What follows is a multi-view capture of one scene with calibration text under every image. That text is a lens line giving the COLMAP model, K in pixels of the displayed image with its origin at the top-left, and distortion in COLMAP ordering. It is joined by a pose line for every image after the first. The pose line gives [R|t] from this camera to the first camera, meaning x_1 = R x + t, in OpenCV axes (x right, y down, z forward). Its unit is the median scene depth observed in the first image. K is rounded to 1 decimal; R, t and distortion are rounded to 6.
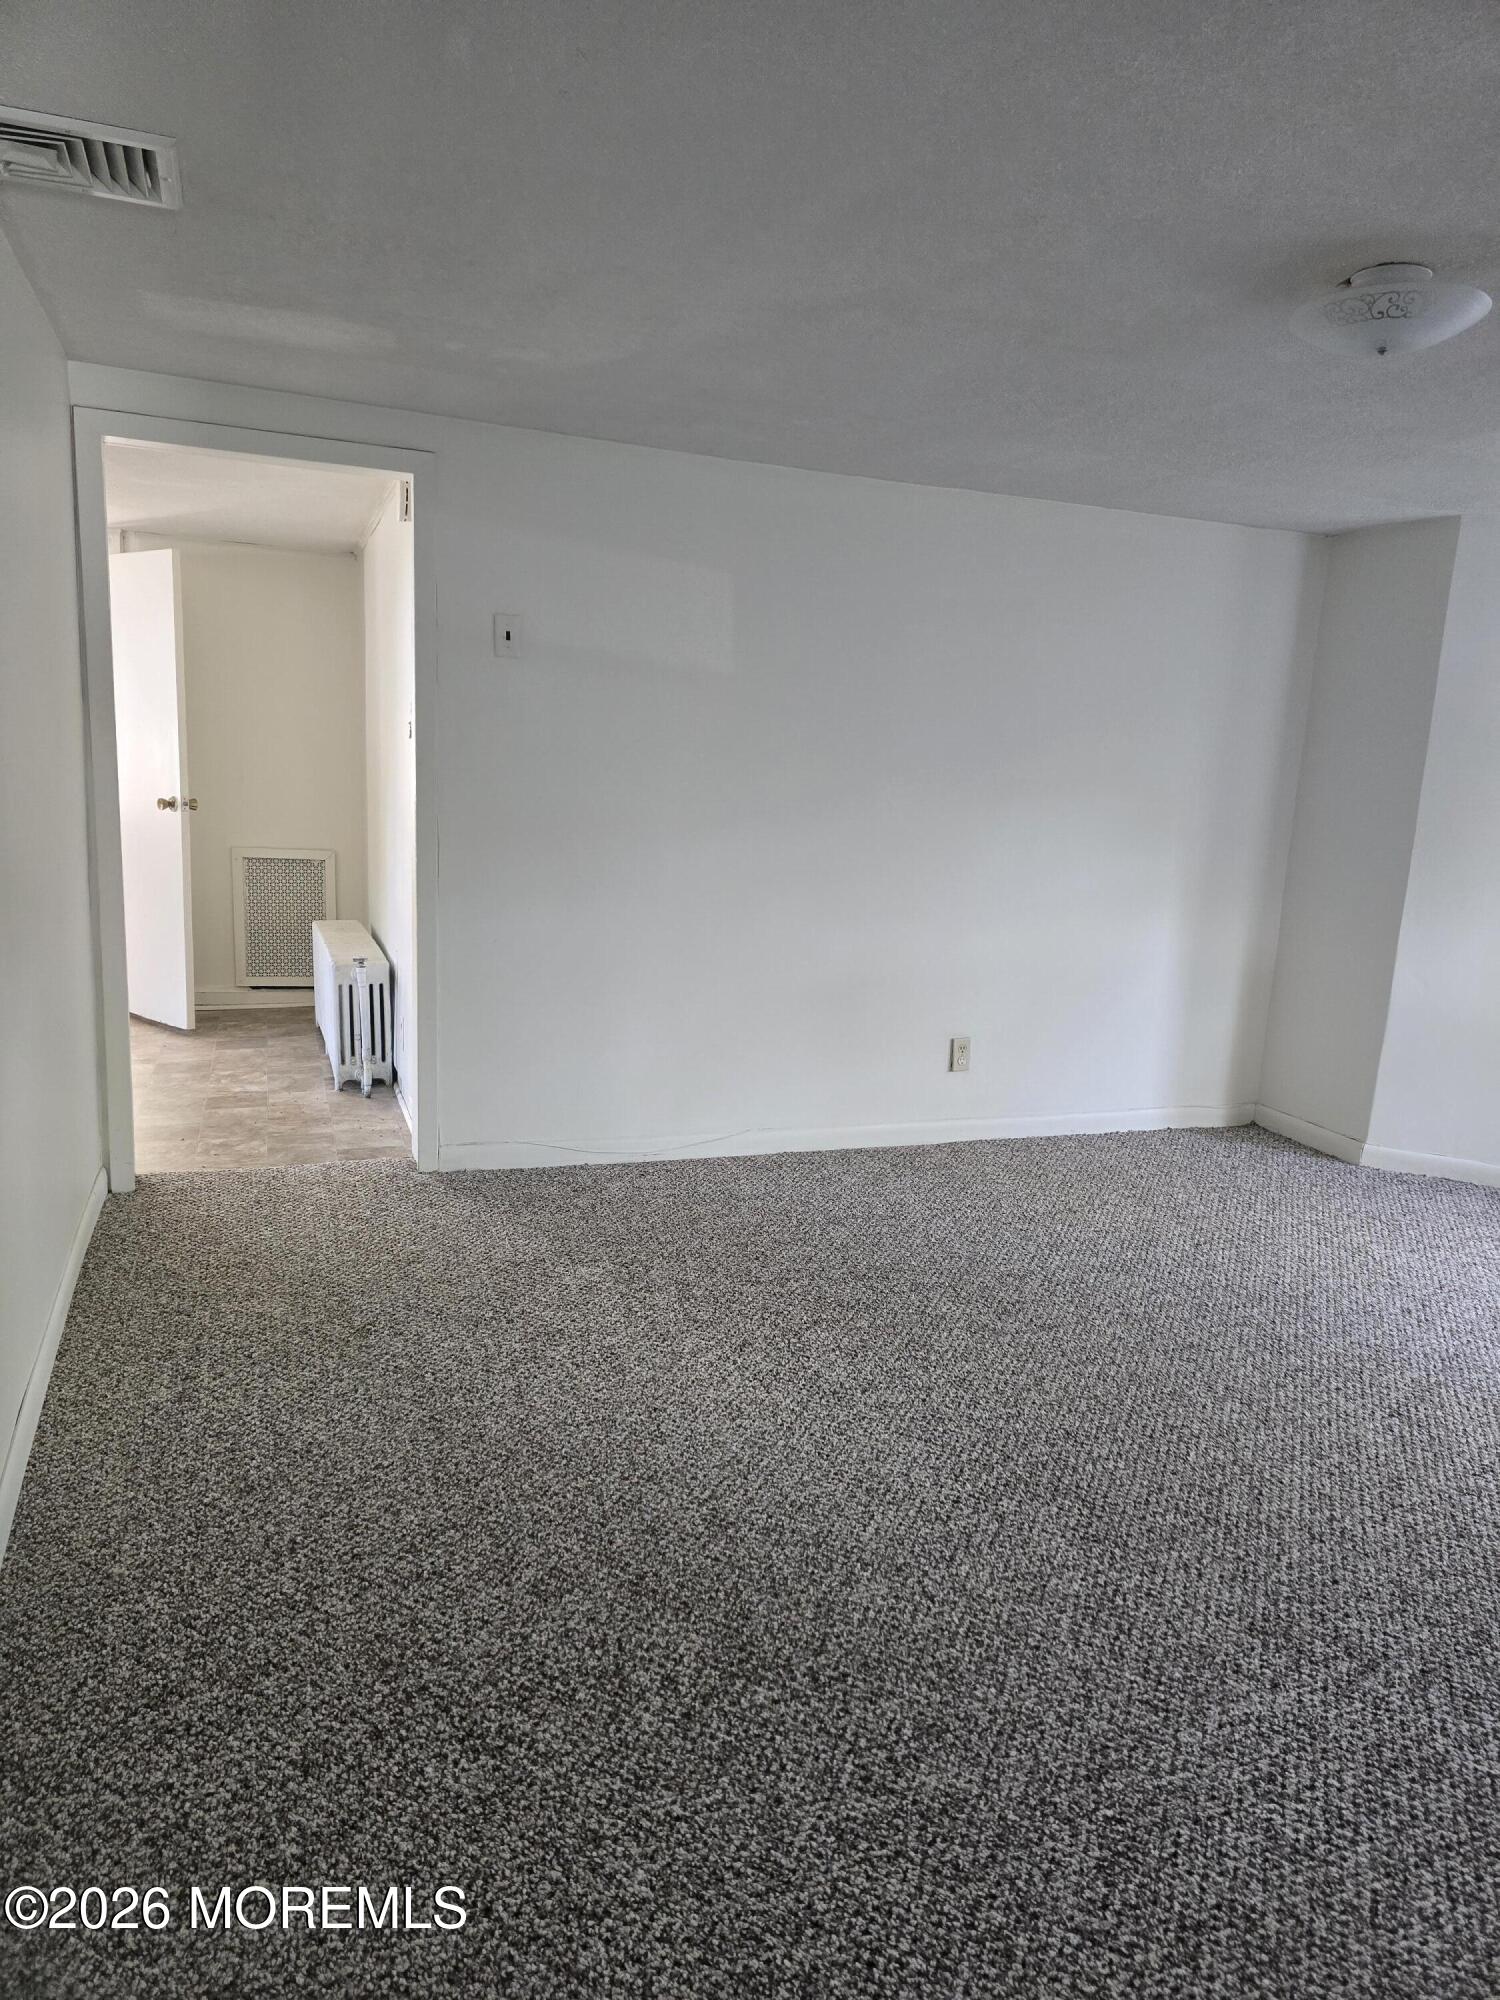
lens RADIAL K [[1381.2, 0, 766.4], [0, 1381.2, 990.8], [0, 0, 1]] dist [0.076473, -0.050154]
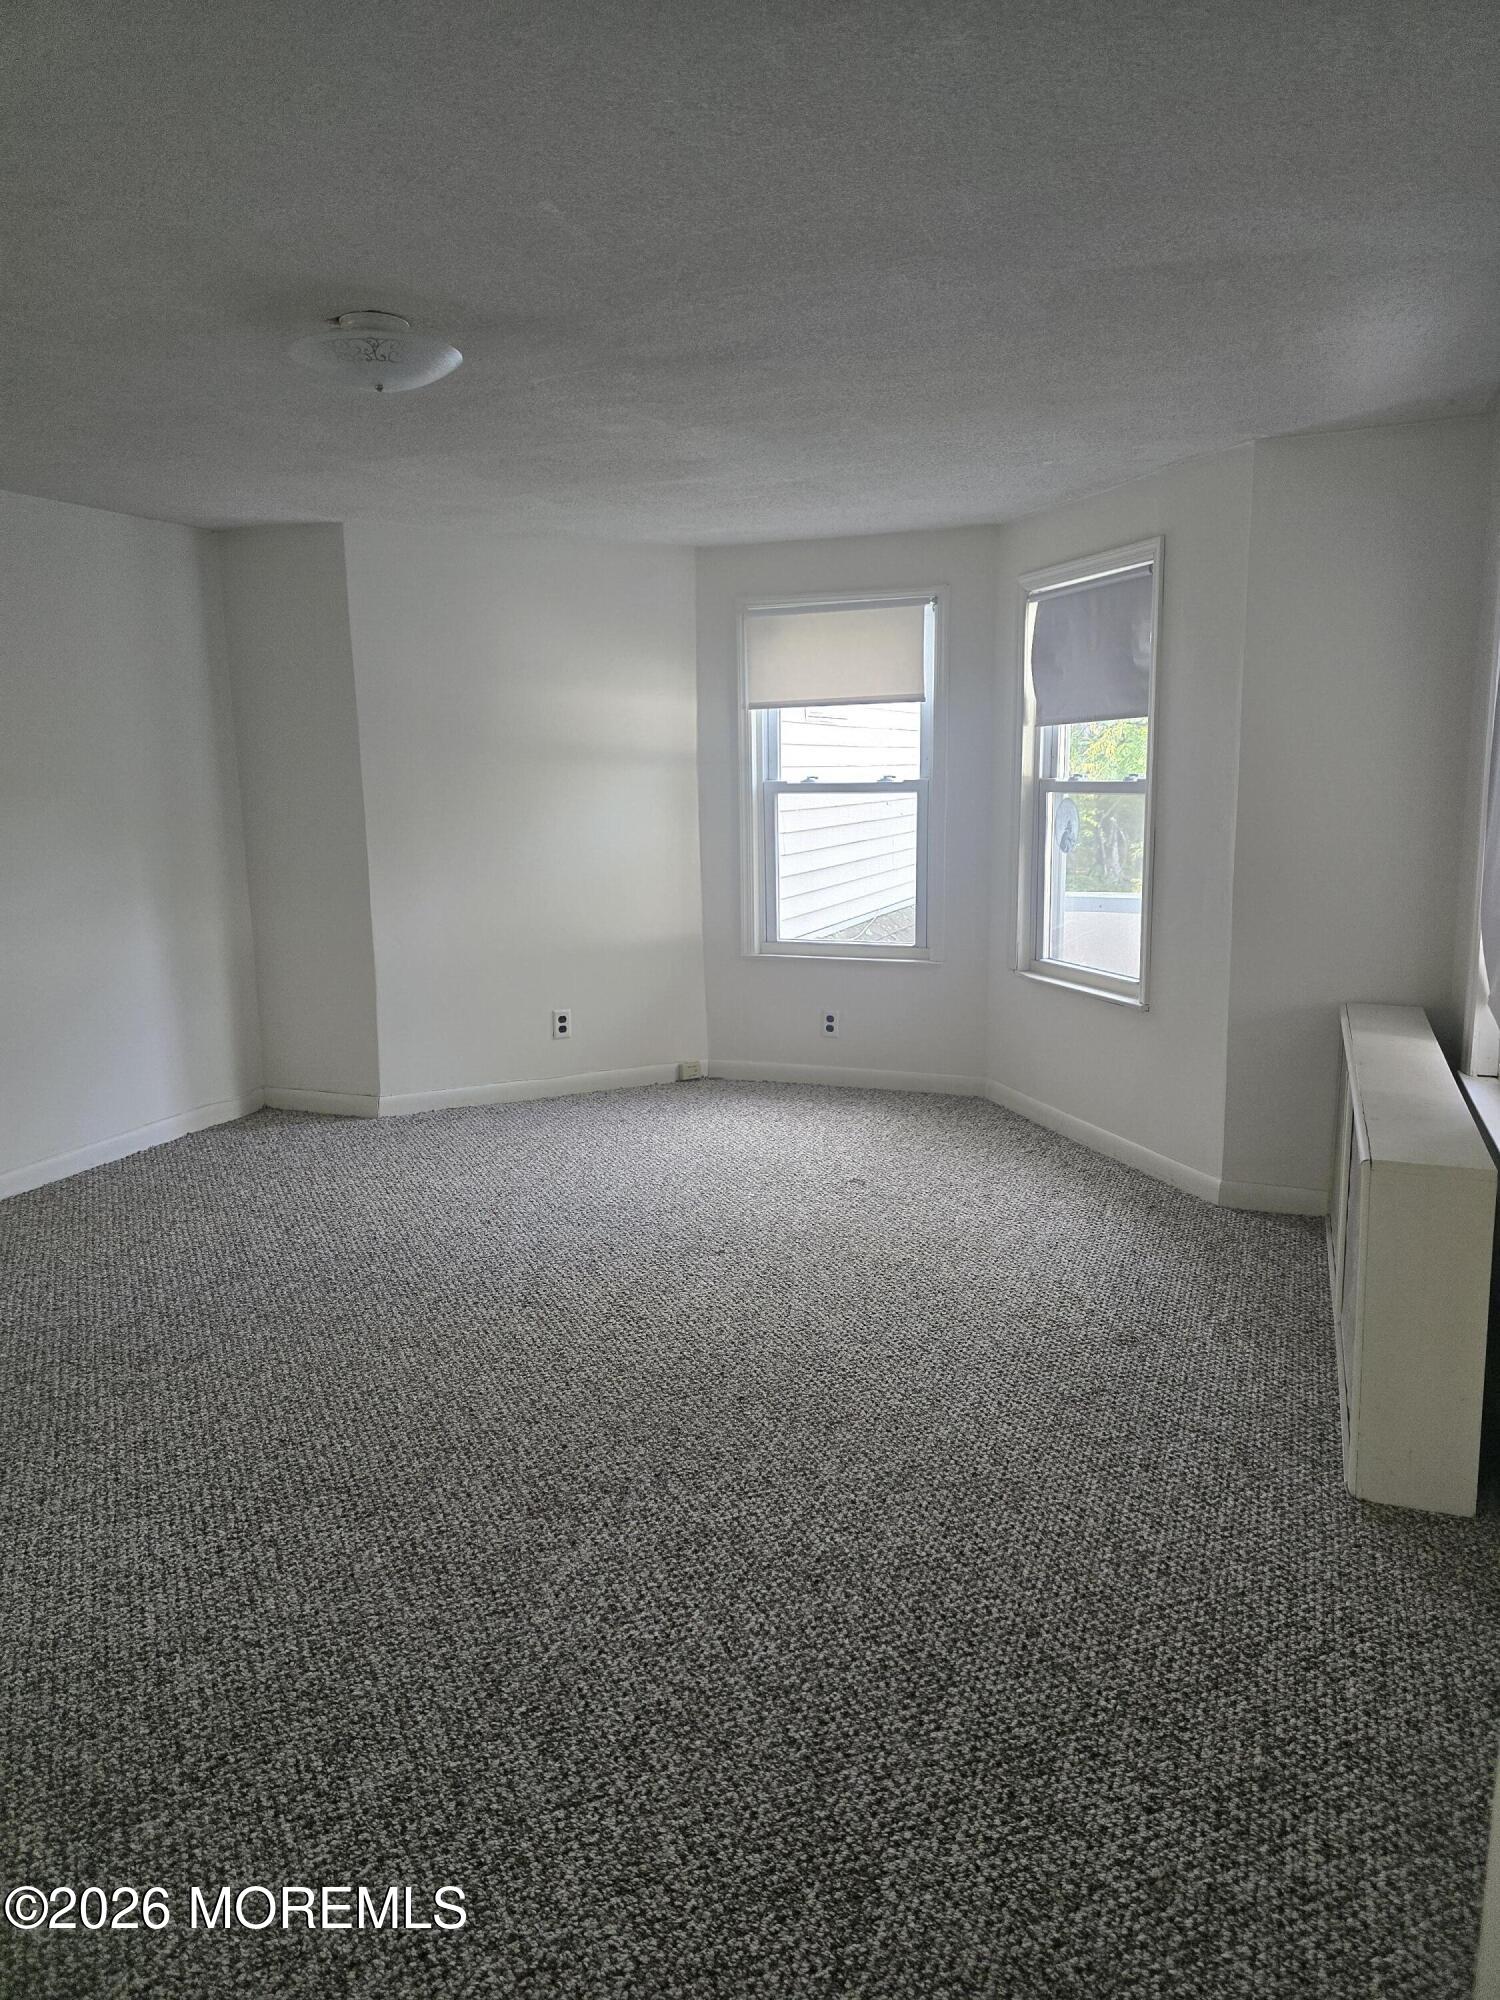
lens RADIAL K [[1381.2, 0, 759.2], [0, 1381.2, 988.7], [0, 0, 1]] dist [0.076473, -0.050154]
pose [[0.681463, -0.195330, 0.705304, -0.268185], [0.187208, 0.978187, 0.090024, -0.035106], [-0.707503, 0.070690, 0.703166, 0.041504]]
